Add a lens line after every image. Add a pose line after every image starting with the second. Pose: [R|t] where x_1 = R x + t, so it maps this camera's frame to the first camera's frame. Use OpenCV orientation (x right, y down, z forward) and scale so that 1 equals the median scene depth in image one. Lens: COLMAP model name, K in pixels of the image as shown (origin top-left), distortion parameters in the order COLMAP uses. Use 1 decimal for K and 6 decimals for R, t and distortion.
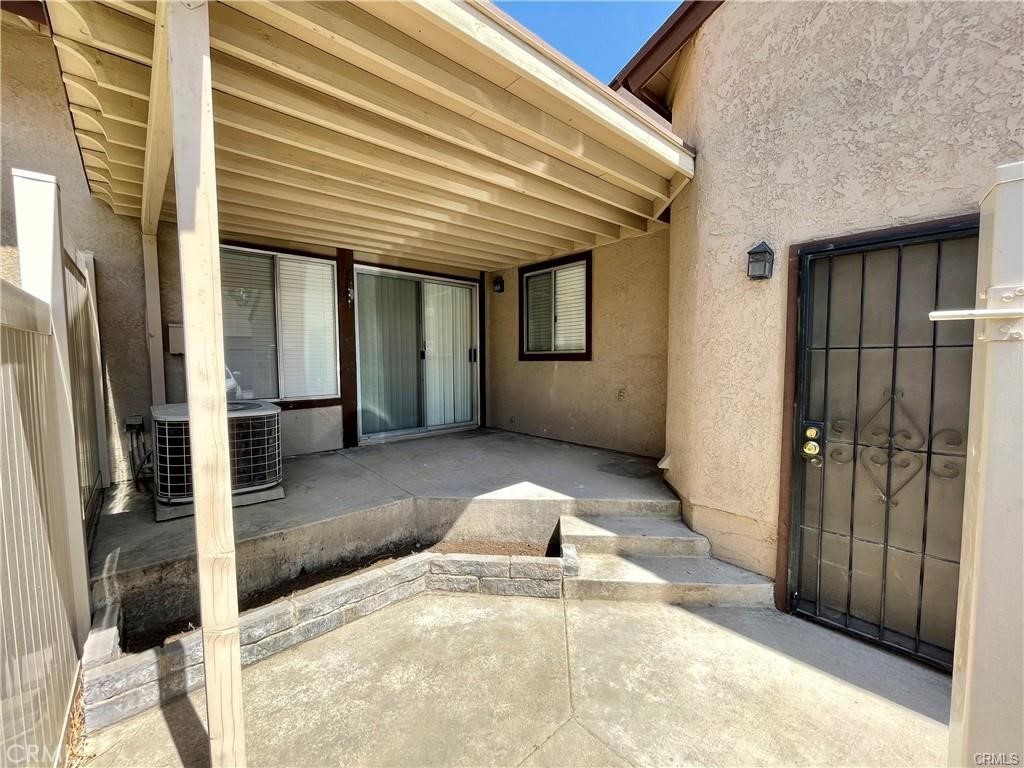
lens RADIAL K [[413.8, 0, 510.3], [0, 413.8, 382.7], [0, 0, 1]] dist [-0.007689, 0.001674]
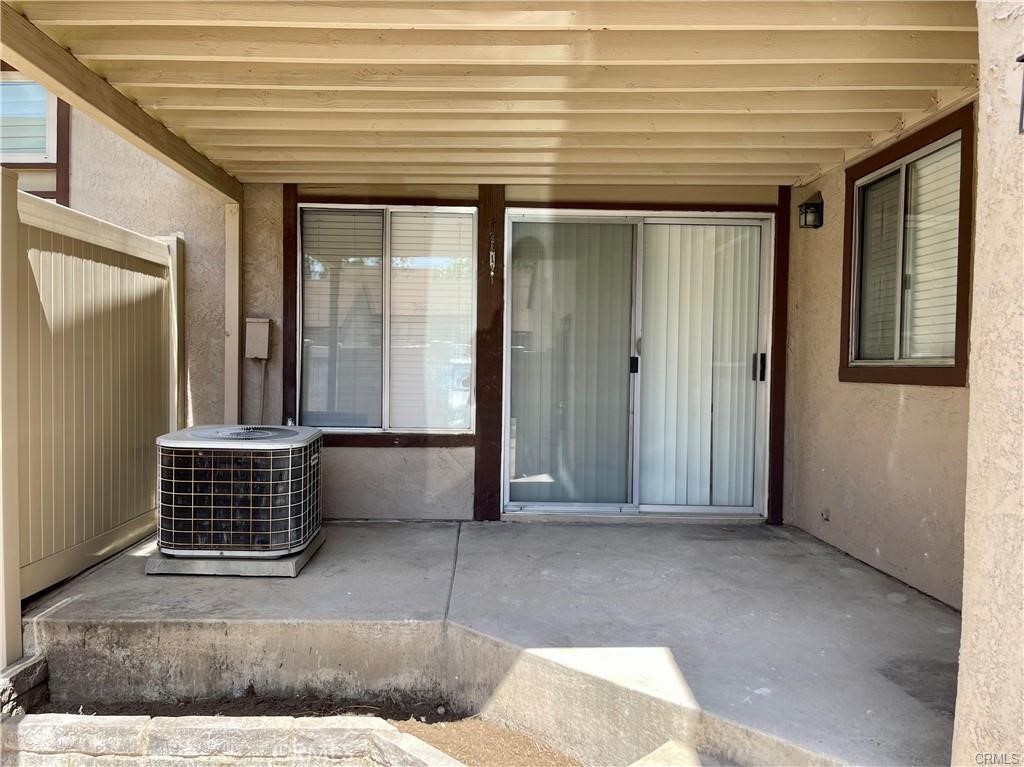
lens RADIAL K [[794.5, 0, 511.6], [0, 794.5, 383.4], [0, 0, 1]] dist [0.045306, -0.062591]
pose [[0.757133, 0.031709, -0.652490, 0.526221], [-0.056082, 0.998289, -0.016563, -0.029248], [0.650849, 0.049133, 0.757616, 0.231963]]
